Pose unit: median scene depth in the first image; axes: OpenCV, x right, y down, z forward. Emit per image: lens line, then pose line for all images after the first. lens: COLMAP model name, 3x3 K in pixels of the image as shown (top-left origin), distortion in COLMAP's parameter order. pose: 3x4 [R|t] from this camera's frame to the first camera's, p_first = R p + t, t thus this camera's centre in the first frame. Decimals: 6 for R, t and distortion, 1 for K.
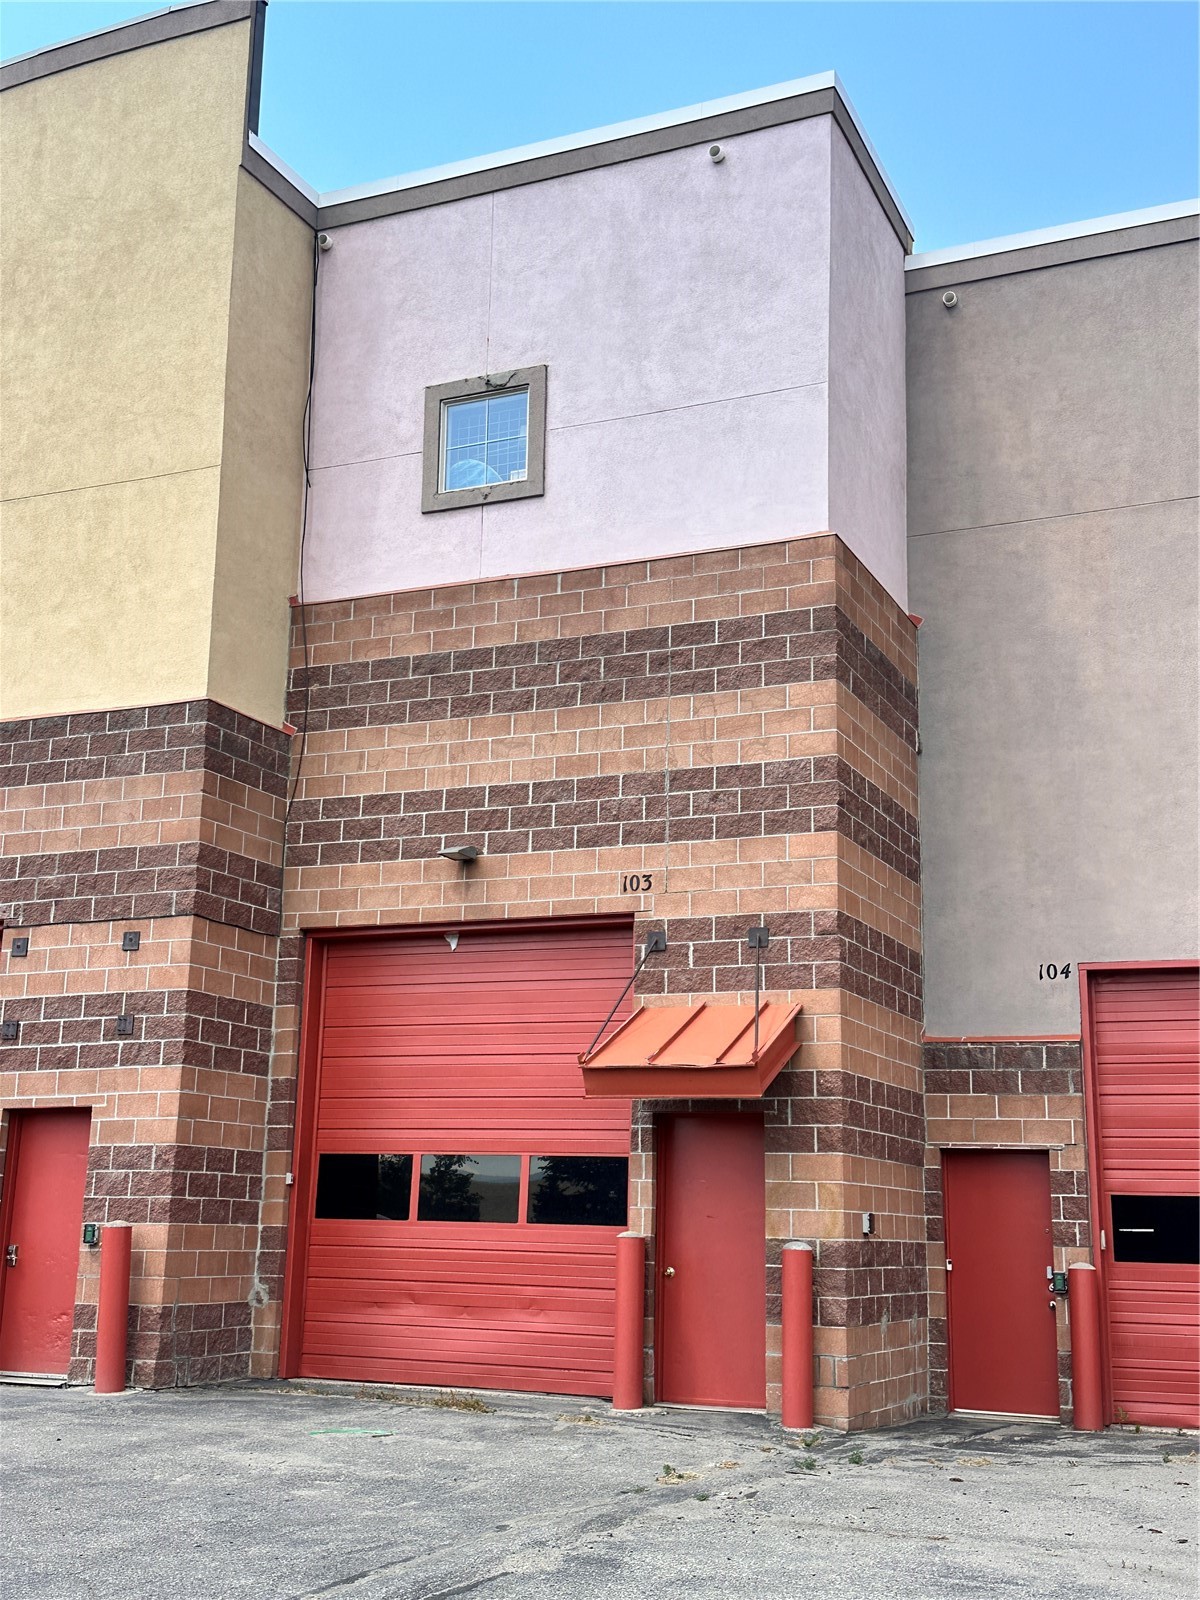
lens RADIAL K [[1865.1, 0, 601.0], [0, 1865.1, 803.8], [0, 0, 1]] dist [0.122146, 0.000000]
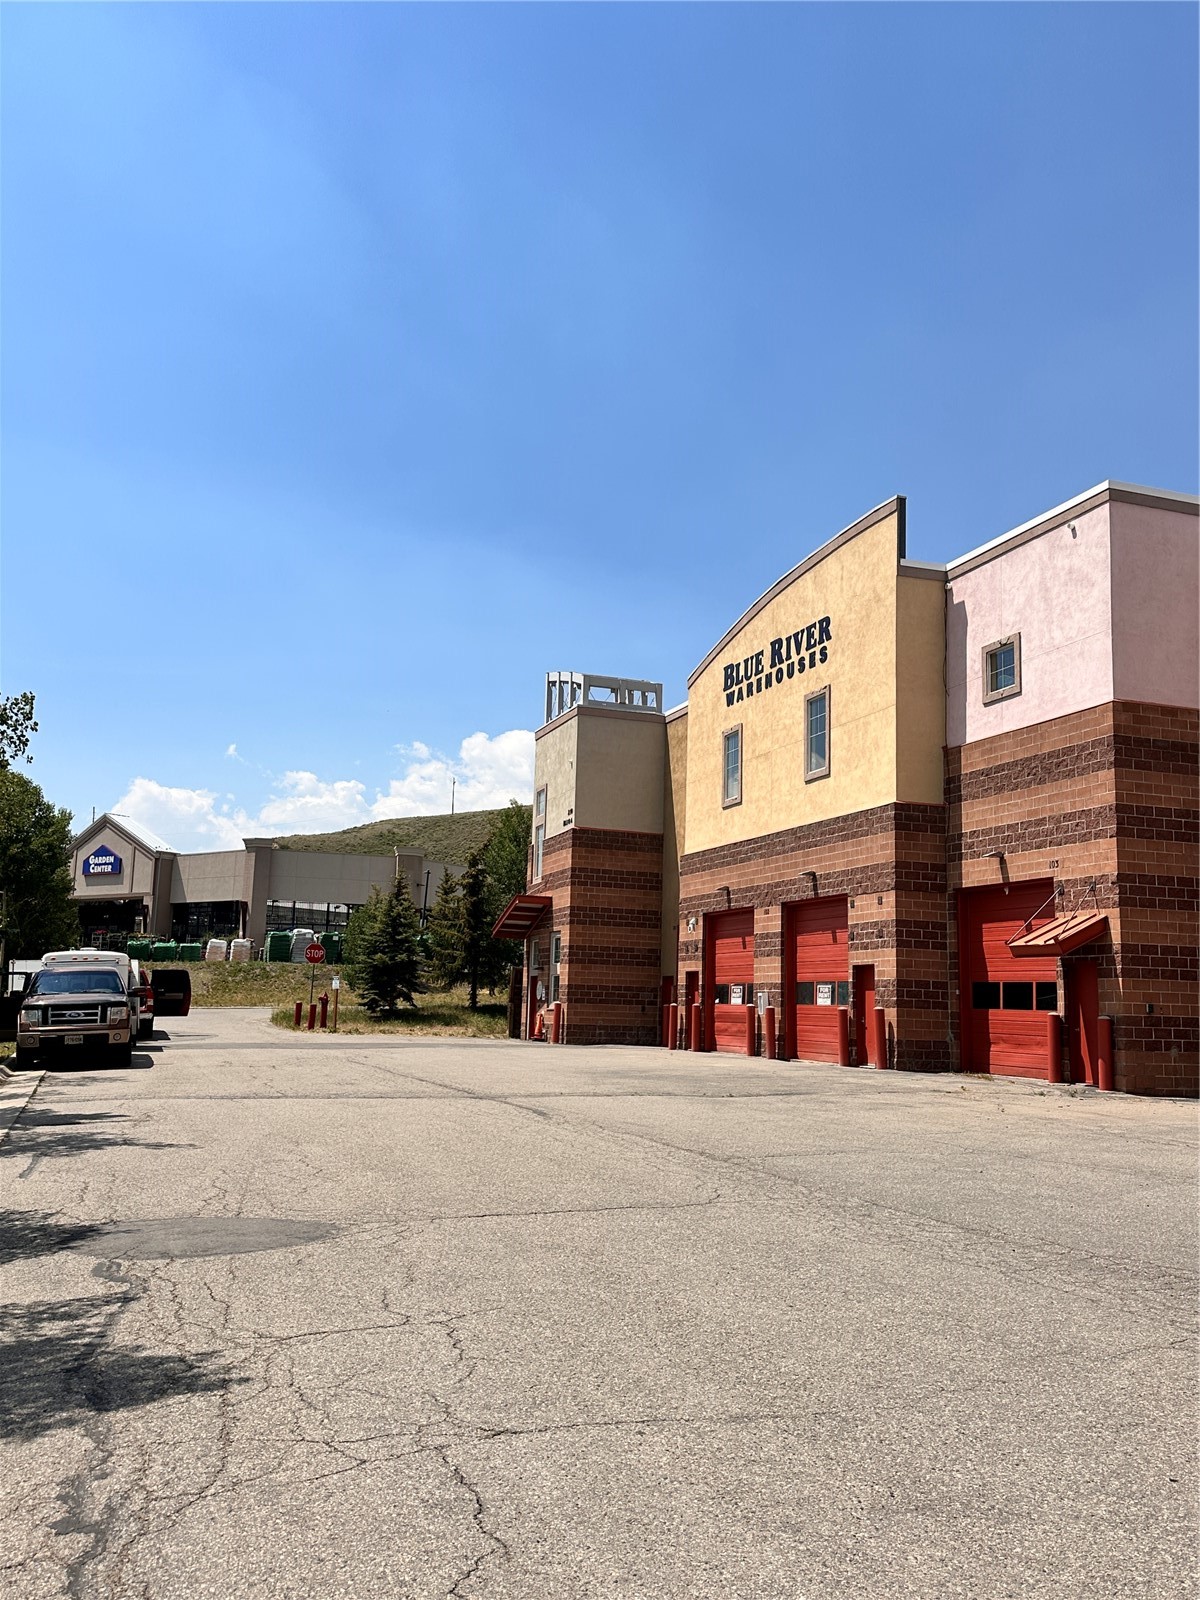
lens RADIAL K [[1271.9, 0, 594.3], [0, 1271.9, 797.2], [0, 0, 1]] dist [0.044120, -0.006431]
pose [[0.693640, -0.119209, -0.710389, 0.716752], [0.145672, 0.989048, -0.023733, -0.079867], [0.705438, -0.087022, 0.703409, -0.475958]]
